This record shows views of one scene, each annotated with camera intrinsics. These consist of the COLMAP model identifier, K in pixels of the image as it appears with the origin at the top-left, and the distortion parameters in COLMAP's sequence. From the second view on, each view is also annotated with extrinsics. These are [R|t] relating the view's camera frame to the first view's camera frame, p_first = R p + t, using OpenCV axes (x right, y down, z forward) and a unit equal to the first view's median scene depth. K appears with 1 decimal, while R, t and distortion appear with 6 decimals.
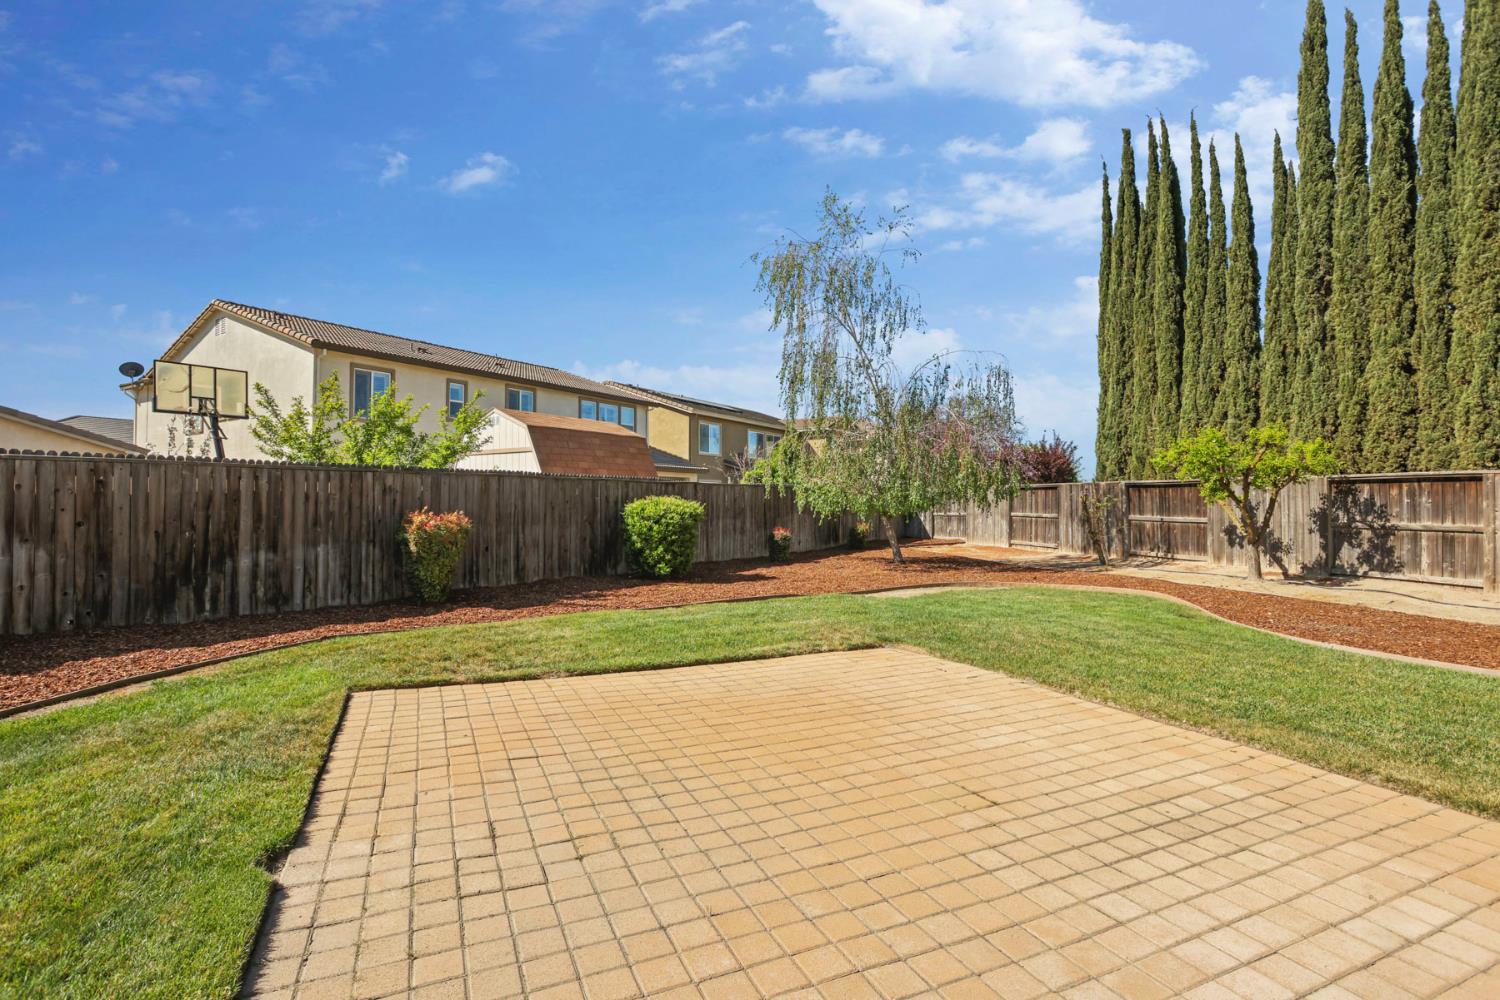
lens RADIAL K [[756.8, 0, 752.9], [0, 756.8, 500.5], [0, 0, 1]] dist [-0.050886, 0.023378]
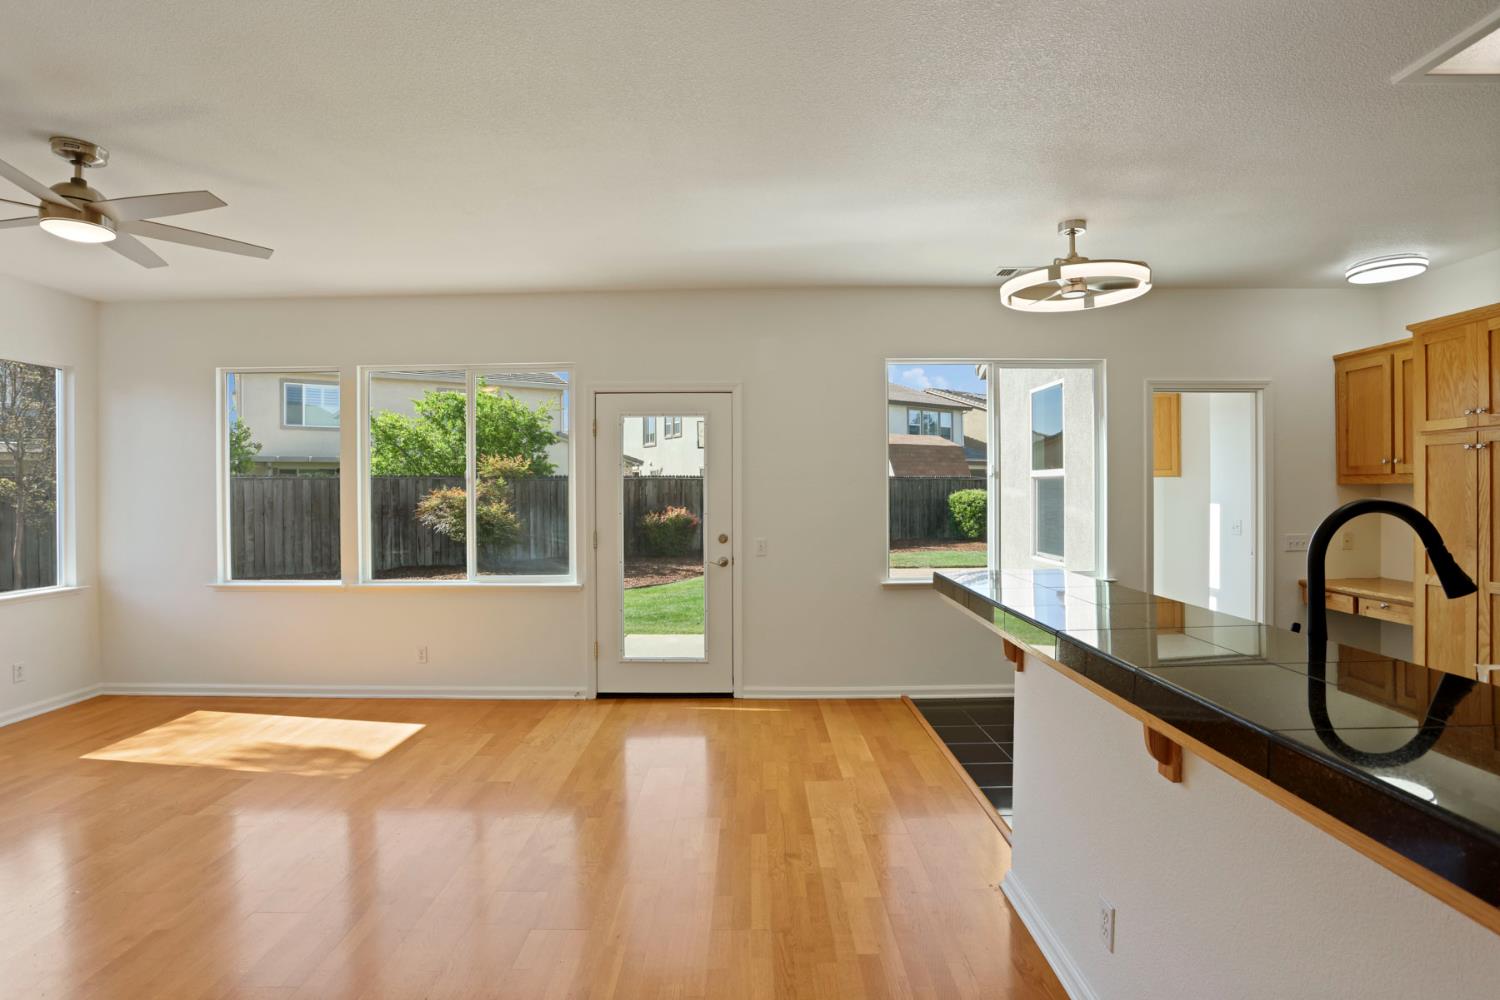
lens RADIAL K [[756.8, 0, 747.5], [0, 756.8, 496.0], [0, 0, 1]] dist [-0.050886, 0.023378]
pose [[0.915156, 0.001418, -0.403097, 0.087912], [0.005099, 0.999873, 0.015093, -0.018512], [0.403068, -0.015868, 0.915033, -0.663072]]
